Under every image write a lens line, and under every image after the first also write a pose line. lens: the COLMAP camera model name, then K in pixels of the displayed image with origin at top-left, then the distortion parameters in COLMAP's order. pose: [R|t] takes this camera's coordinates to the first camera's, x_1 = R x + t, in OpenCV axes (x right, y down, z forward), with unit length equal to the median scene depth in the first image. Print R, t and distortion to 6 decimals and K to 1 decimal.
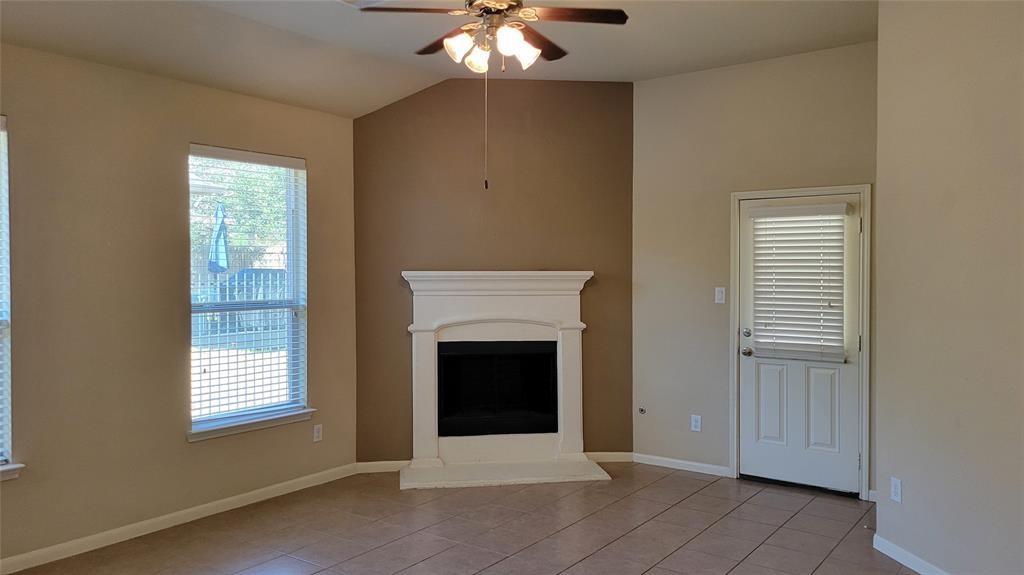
lens RADIAL K [[770.0, 0, 500.5], [0, 770.0, 285.8], [0, 0, 1]] dist [0.062979, -0.038271]
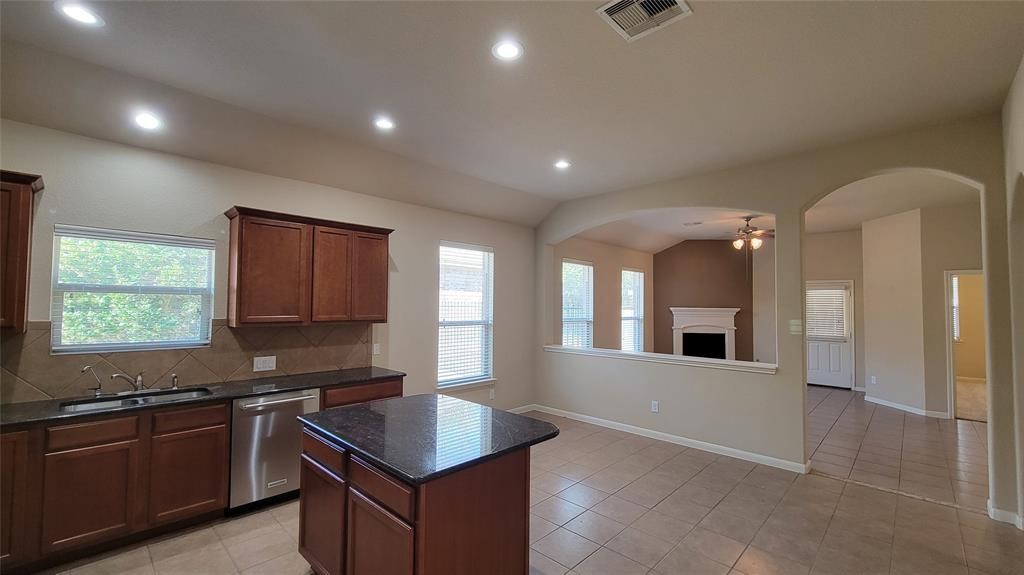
lens RADIAL K [[418.0, 0, 521.2], [0, 418.0, 291.6], [0, 0, 1]] dist [0.000311, 0.000271]
pose [[0.992956, 0.008676, -0.118161, -0.515921], [-0.015306, 0.998352, -0.055314, 0.016693], [0.117487, 0.056733, 0.991453, -0.619092]]
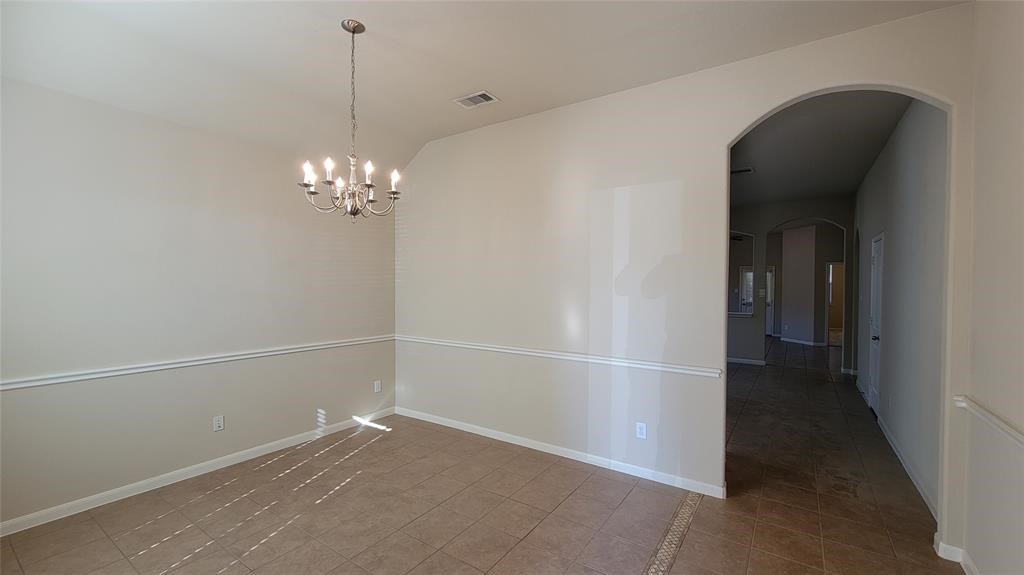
lens RADIAL K [[418.0, 0, 521.2], [0, 418.0, 291.6], [0, 0, 1]] dist [0.000311, 0.000271]
pose [[0.998751, 0.005362, 0.049668, -1.015085], [-0.005016, 0.999962, -0.007090, 0.038583], [-0.049705, 0.006832, 0.998741, -1.225587]]
